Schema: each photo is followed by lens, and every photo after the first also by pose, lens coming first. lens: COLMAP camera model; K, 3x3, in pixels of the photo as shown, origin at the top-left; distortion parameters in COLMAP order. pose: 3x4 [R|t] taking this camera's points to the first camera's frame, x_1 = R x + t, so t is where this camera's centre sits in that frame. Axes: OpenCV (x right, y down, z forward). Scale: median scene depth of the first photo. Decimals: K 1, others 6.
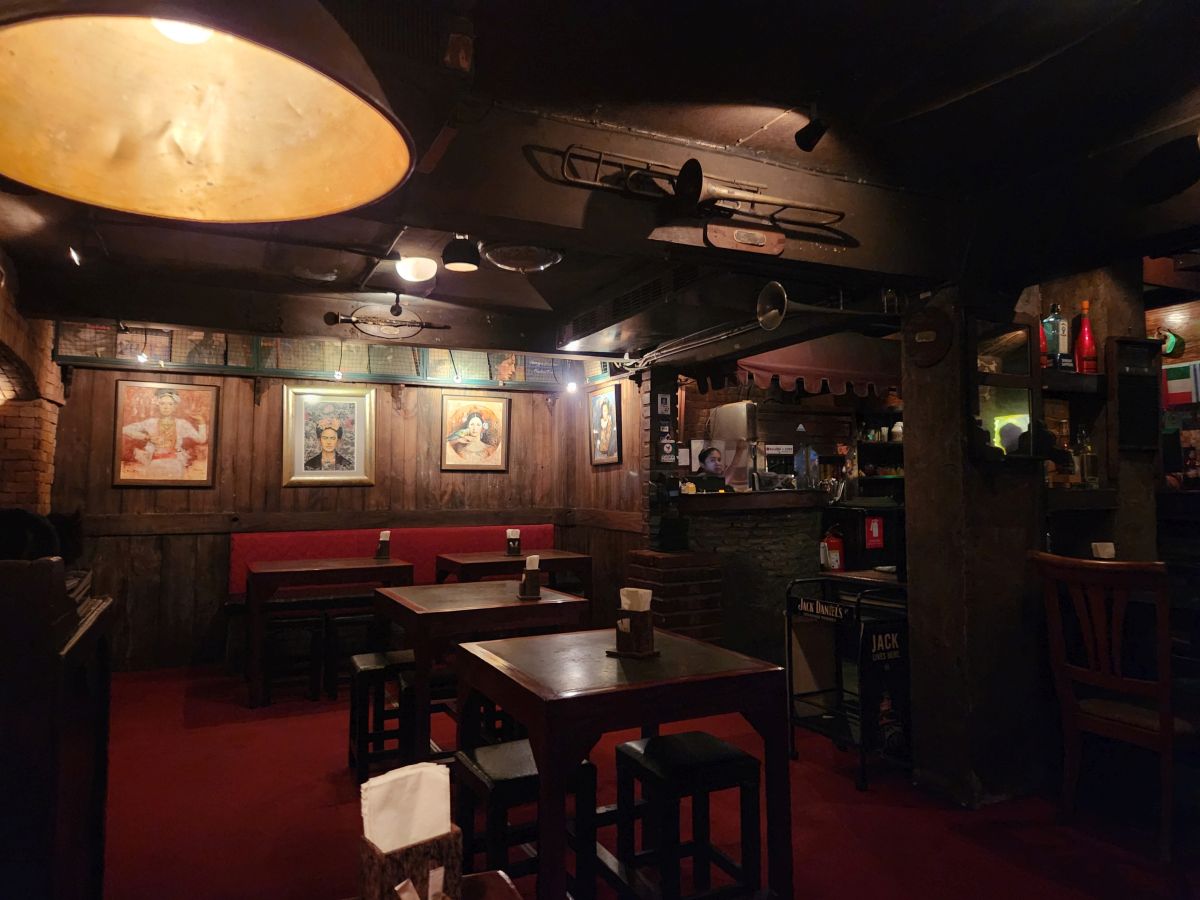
lens RADIAL K [[783.6, 0, 600.0], [0, 783.6, 450.0], [0, 0, 1]] dist [0.081295, -0.063362]
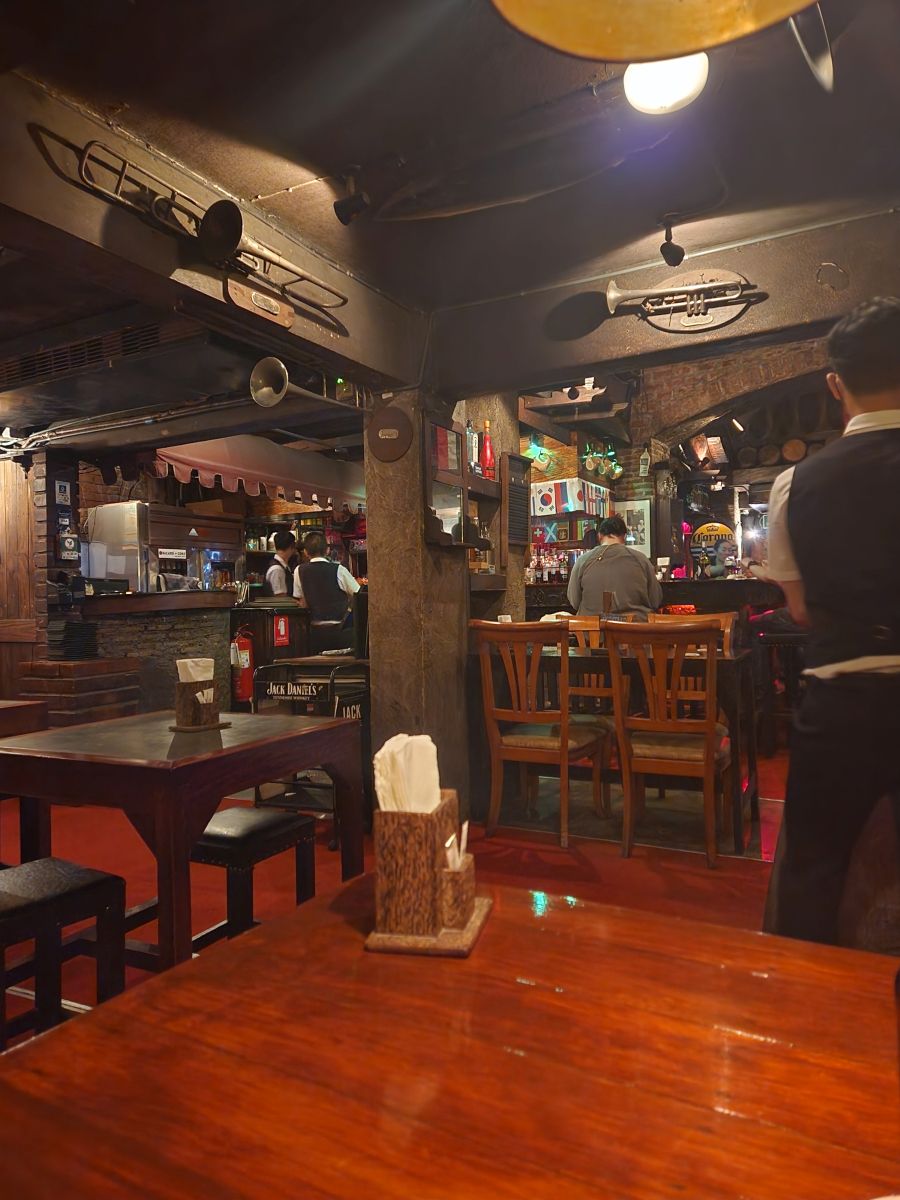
lens RADIAL K [[783.6, 0, 450.0], [0, 783.6, 600.0], [0, 0, 1]] dist [0.081295, -0.063362]
pose [[0.814744, -0.019356, 0.579498, -0.143665], [-0.004588, 0.999196, 0.039824, 0.040306], [-0.579803, -0.035105, 0.814000, 0.044826]]
